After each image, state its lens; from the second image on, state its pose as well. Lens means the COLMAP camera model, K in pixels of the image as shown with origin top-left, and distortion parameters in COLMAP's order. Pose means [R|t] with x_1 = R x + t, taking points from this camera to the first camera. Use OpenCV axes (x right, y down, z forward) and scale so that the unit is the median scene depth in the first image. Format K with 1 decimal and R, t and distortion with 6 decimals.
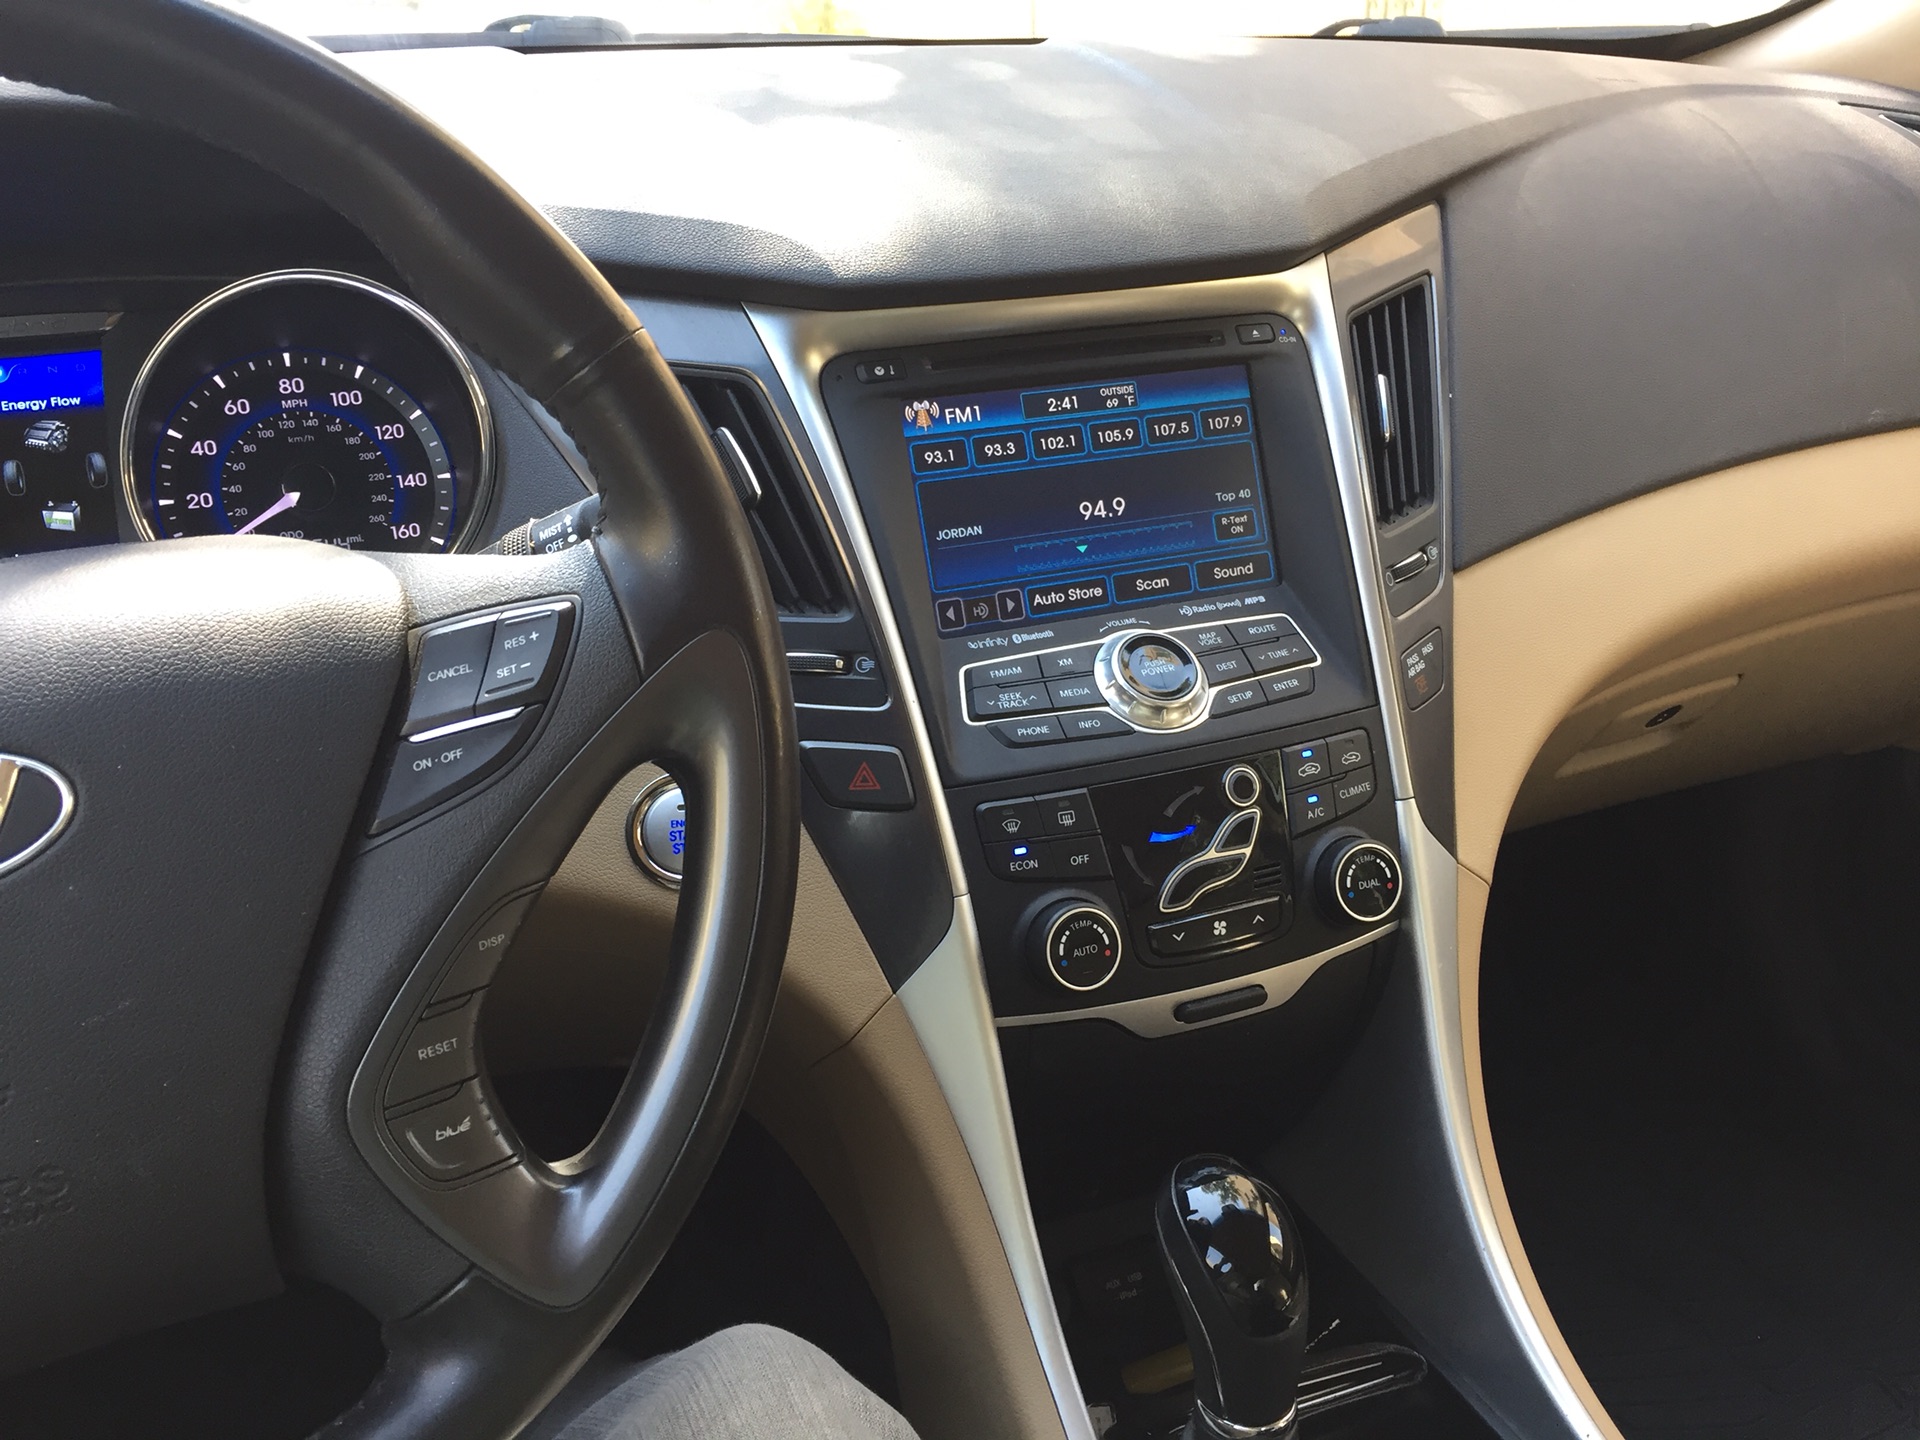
lens RADIAL K [[1661.4, 0, 959.6], [0, 1661.4, 703.3], [0, 0, 1]] dist [0.093059, -0.147066]
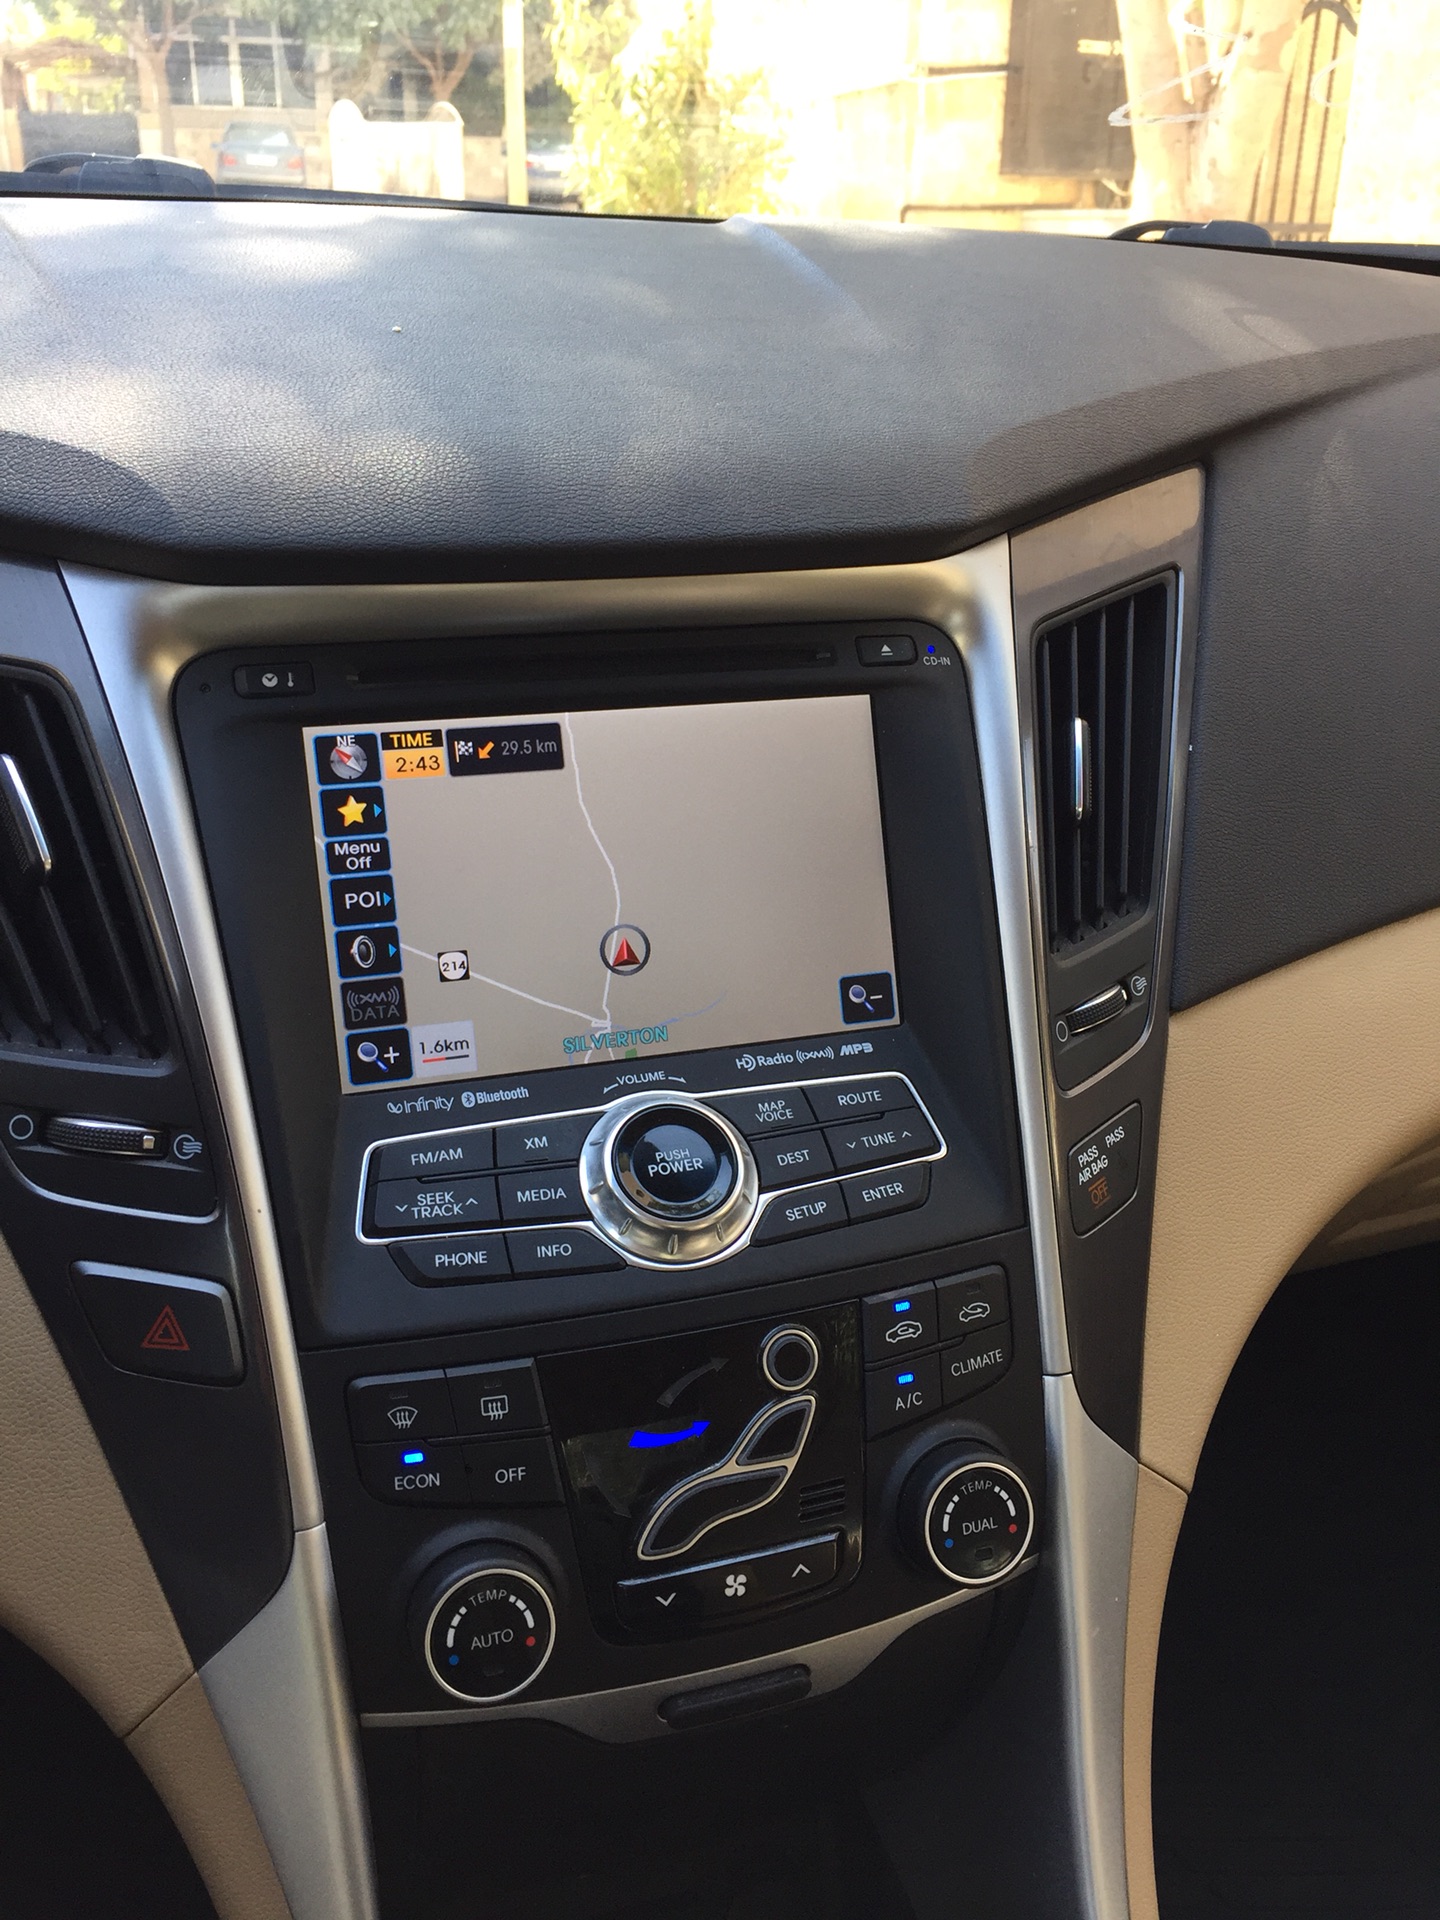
lens RADIAL K [[1699.3, 0, 724.7], [0, 1699.3, 935.6], [0, 0, 1]] dist [0.099892, -0.171129]
pose [[0.996887, 0.068174, -0.039604, 0.157120], [-0.068002, 0.997669, 0.005675, -0.113747], [0.039898, -0.002965, 0.999199, 0.335889]]
